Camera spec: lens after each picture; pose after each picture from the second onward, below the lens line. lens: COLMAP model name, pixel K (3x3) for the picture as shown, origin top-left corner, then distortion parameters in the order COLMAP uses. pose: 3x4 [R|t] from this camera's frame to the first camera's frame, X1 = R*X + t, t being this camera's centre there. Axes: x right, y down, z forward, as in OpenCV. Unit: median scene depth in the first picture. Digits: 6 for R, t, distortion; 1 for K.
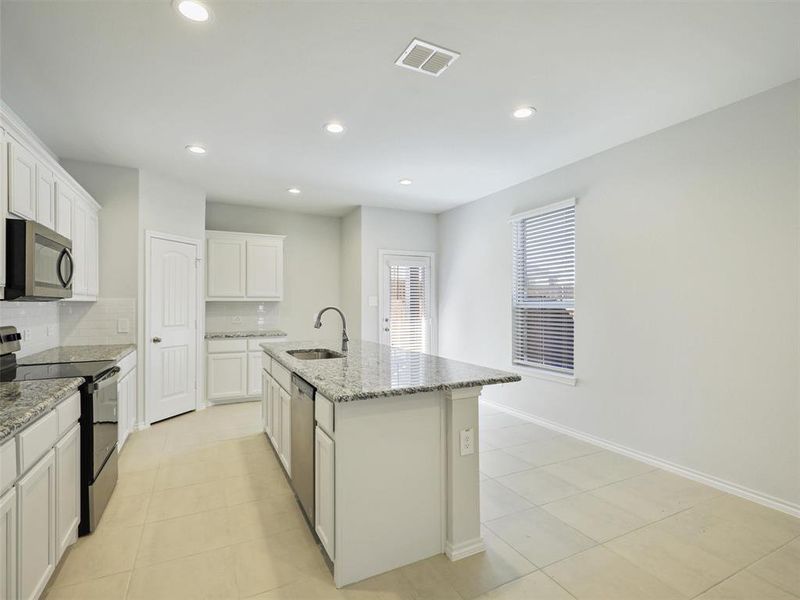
lens RADIAL K [[395.6, 0, 400.0], [0, 395.6, 300.0], [0, 0, 1]] dist [0.016514, -0.000424]
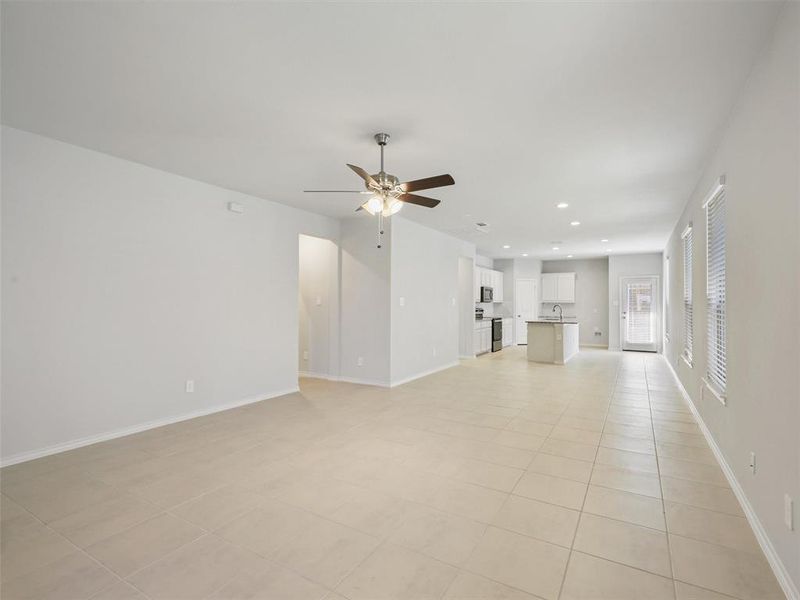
lens RADIAL K [[395.6, 0, 400.0], [0, 395.6, 300.0], [0, 0, 1]] dist [0.016514, -0.000424]
pose [[0.543803, -0.006243, -0.839189, 1.379952], [0.000153, 0.999973, -0.007340, 0.004540], [0.839213, 0.003864, 0.543790, -1.338748]]
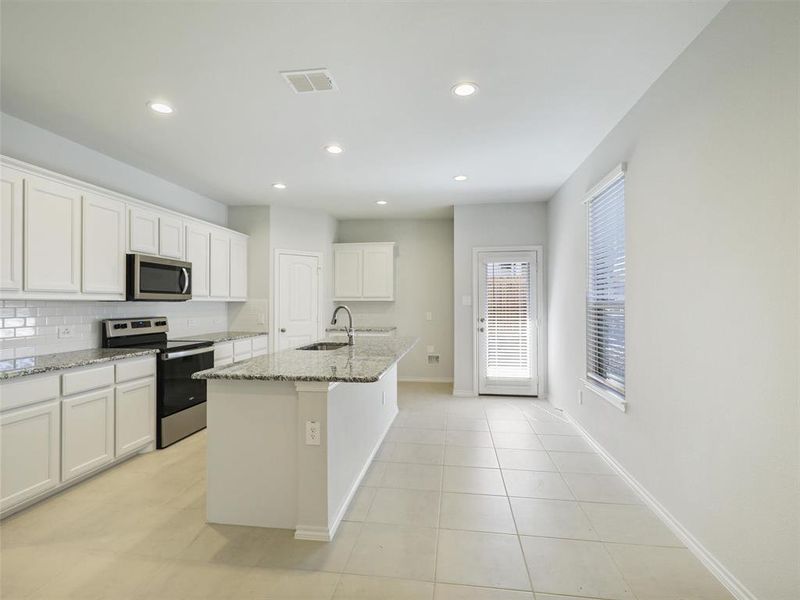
lens RADIAL K [[395.6, 0, 400.0], [0, 395.6, 300.0], [0, 0, 1]] dist [0.016514, -0.000424]
pose [[0.824085, -0.005126, -0.566443, 0.483182], [0.005378, 0.999985, -0.001225, 0.002293], [0.566441, -0.002037, 0.824100, 0.129585]]
